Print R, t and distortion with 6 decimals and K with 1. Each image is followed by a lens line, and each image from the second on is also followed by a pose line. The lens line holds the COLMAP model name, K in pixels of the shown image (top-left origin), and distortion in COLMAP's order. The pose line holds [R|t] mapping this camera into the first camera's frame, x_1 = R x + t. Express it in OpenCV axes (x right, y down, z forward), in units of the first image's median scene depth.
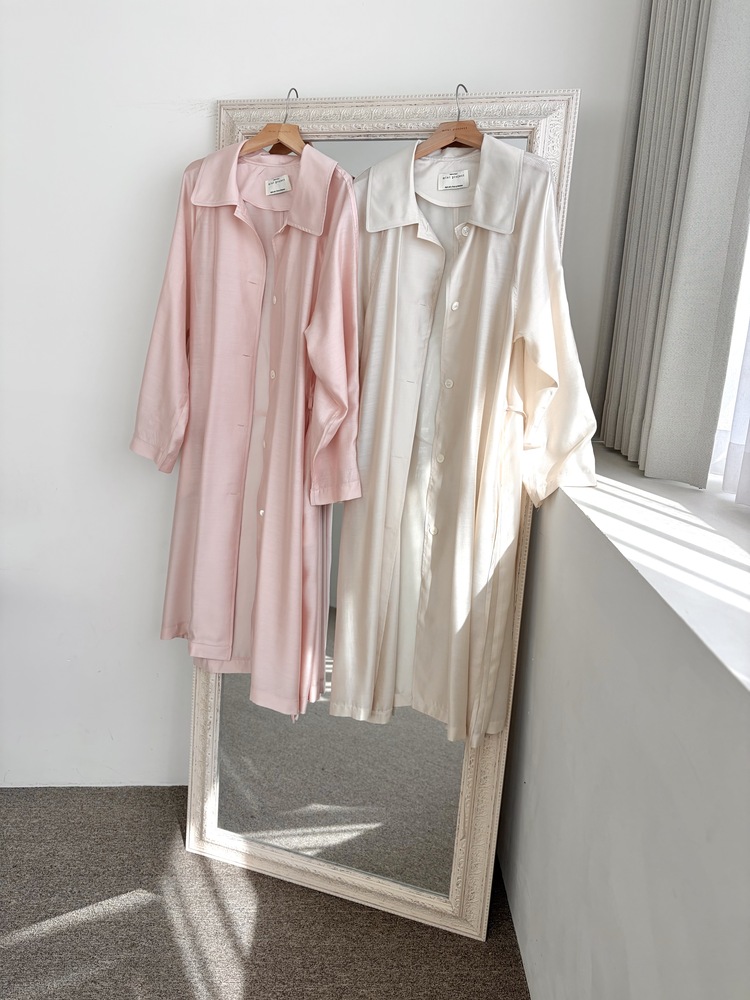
lens RADIAL K [[761.2, 0, 373.0], [0, 761.2, 498.7], [0, 0, 1]] dist [-0.000103, 0.004908]
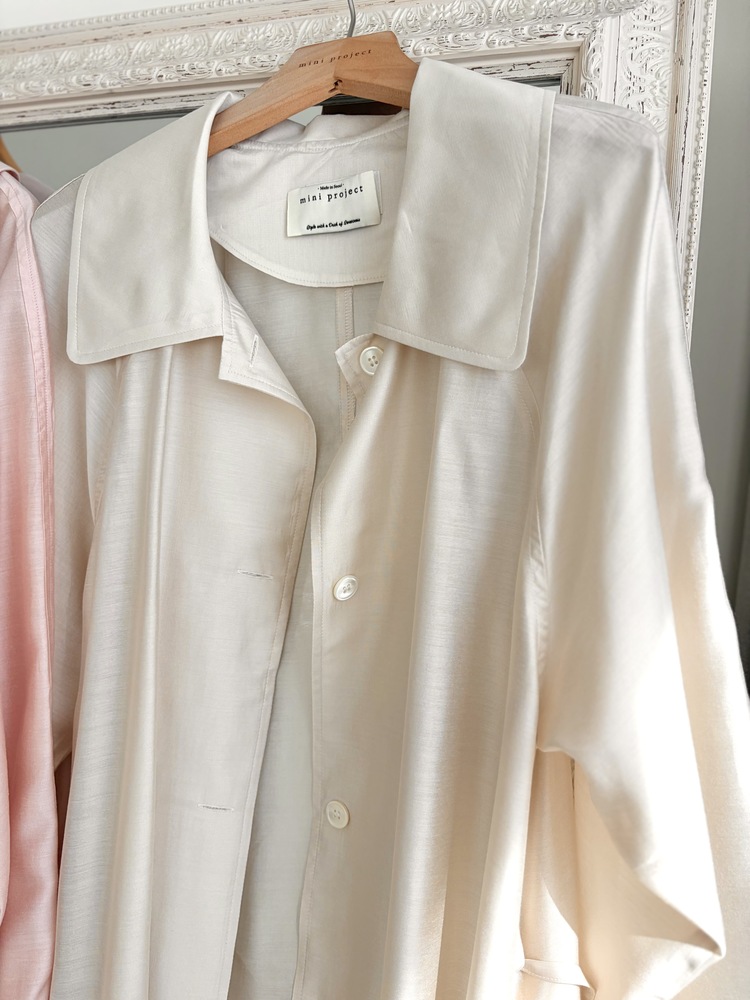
lens RADIAL K [[761.2, 0, 377.7], [0, 761.2, 499.6], [0, 0, 1]] dist [-0.000103, 0.004908]
pose [[0.999998, -0.001943, -0.000622, 0.125212], [0.001831, 0.989329, -0.145690, -0.250741], [0.000898, 0.145688, 0.989330, 0.703617]]
